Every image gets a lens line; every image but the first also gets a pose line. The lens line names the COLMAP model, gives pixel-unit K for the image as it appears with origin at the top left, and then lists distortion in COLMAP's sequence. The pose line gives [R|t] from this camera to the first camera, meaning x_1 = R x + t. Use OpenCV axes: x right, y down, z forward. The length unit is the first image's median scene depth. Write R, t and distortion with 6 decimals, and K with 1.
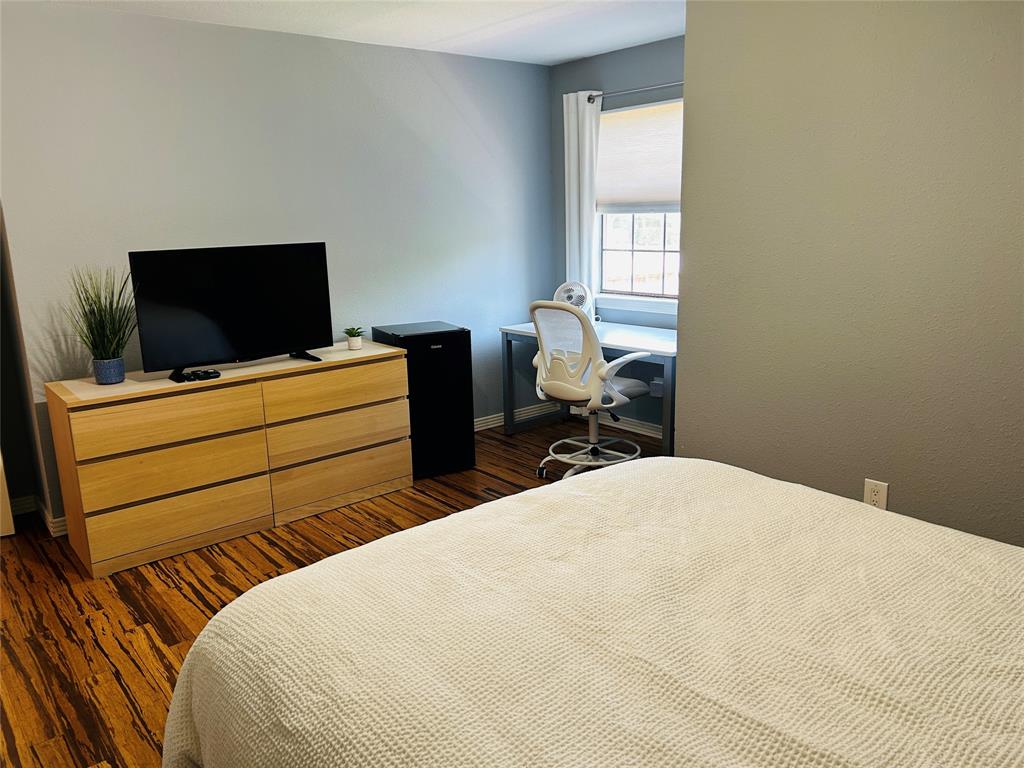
lens RADIAL K [[773.3, 0, 513.1], [0, 773.3, 386.4], [0, 0, 1]] dist [-0.010741, -0.020445]
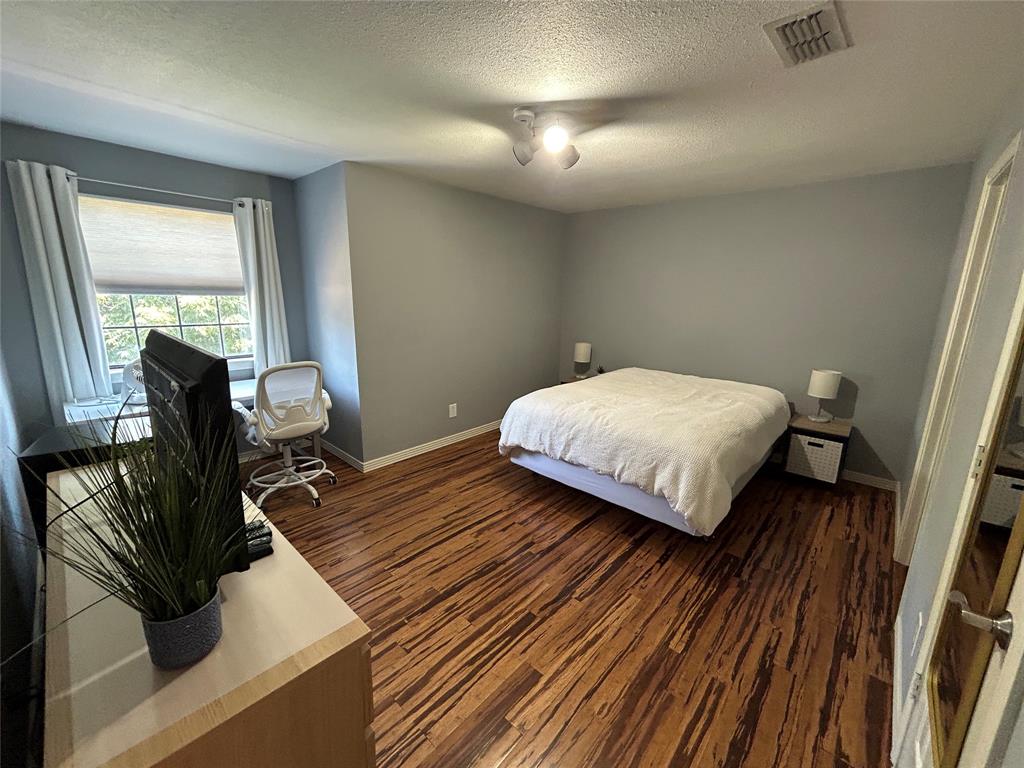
lens RADIAL K [[412.2, 0, 511.8], [0, 412.2, 378.2], [0, 0, 1]] dist [-0.001383, -0.000590]
pose [[-0.129285, -0.193680, 0.972509, -0.958278], [0.201222, 0.955211, 0.216985, -0.231414], [-0.970976, 0.223743, -0.084522, 0.998610]]
